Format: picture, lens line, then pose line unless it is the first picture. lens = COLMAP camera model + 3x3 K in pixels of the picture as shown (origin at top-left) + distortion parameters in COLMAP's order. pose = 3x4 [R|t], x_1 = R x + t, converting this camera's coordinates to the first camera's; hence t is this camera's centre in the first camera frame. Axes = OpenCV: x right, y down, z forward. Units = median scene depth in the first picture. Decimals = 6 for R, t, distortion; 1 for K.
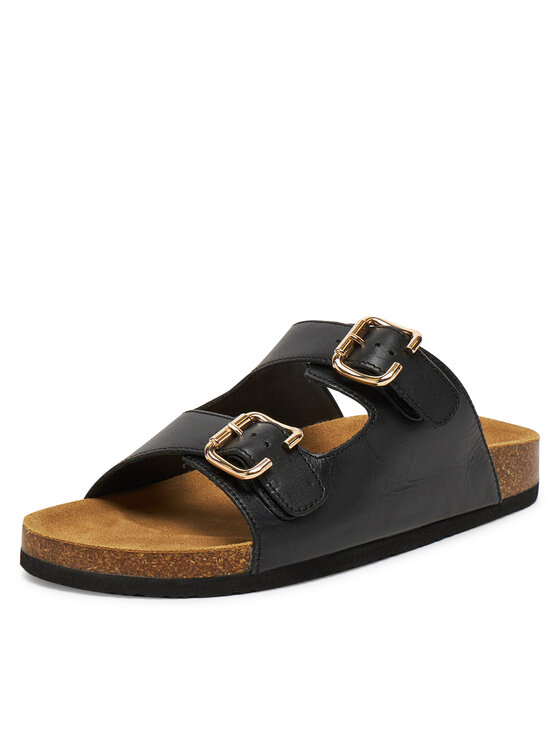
lens RADIAL K [[1372.4, 0, 280.0], [0, 1372.4, 373.0], [0, 0, 1]] dist [-0.016093, -0.038412]
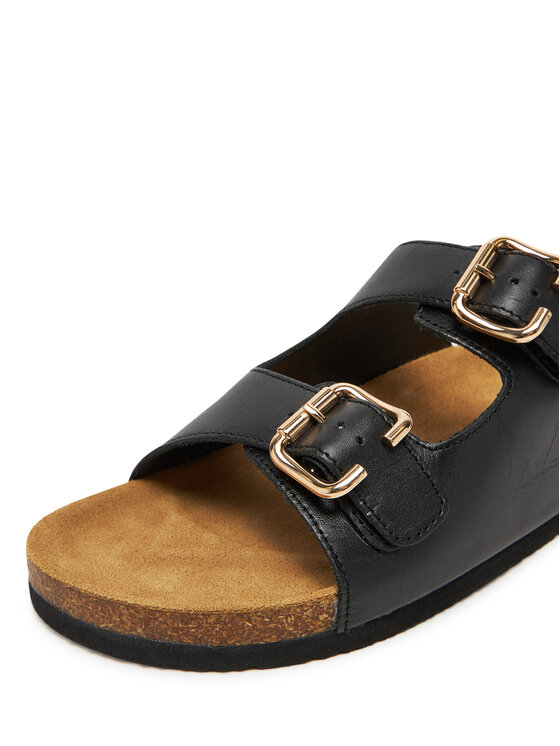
lens RADIAL K [[856.5, 0, 280.0], [0, 856.5, 373.0], [0, 0, 1]] dist [-0.084555, -0.003913]
pose [[0.993623, -0.000577, -0.112751, -0.000949], [0.018149, 0.987765, 0.154891, -0.047254], [0.111282, -0.155950, 0.981476, 0.585128]]
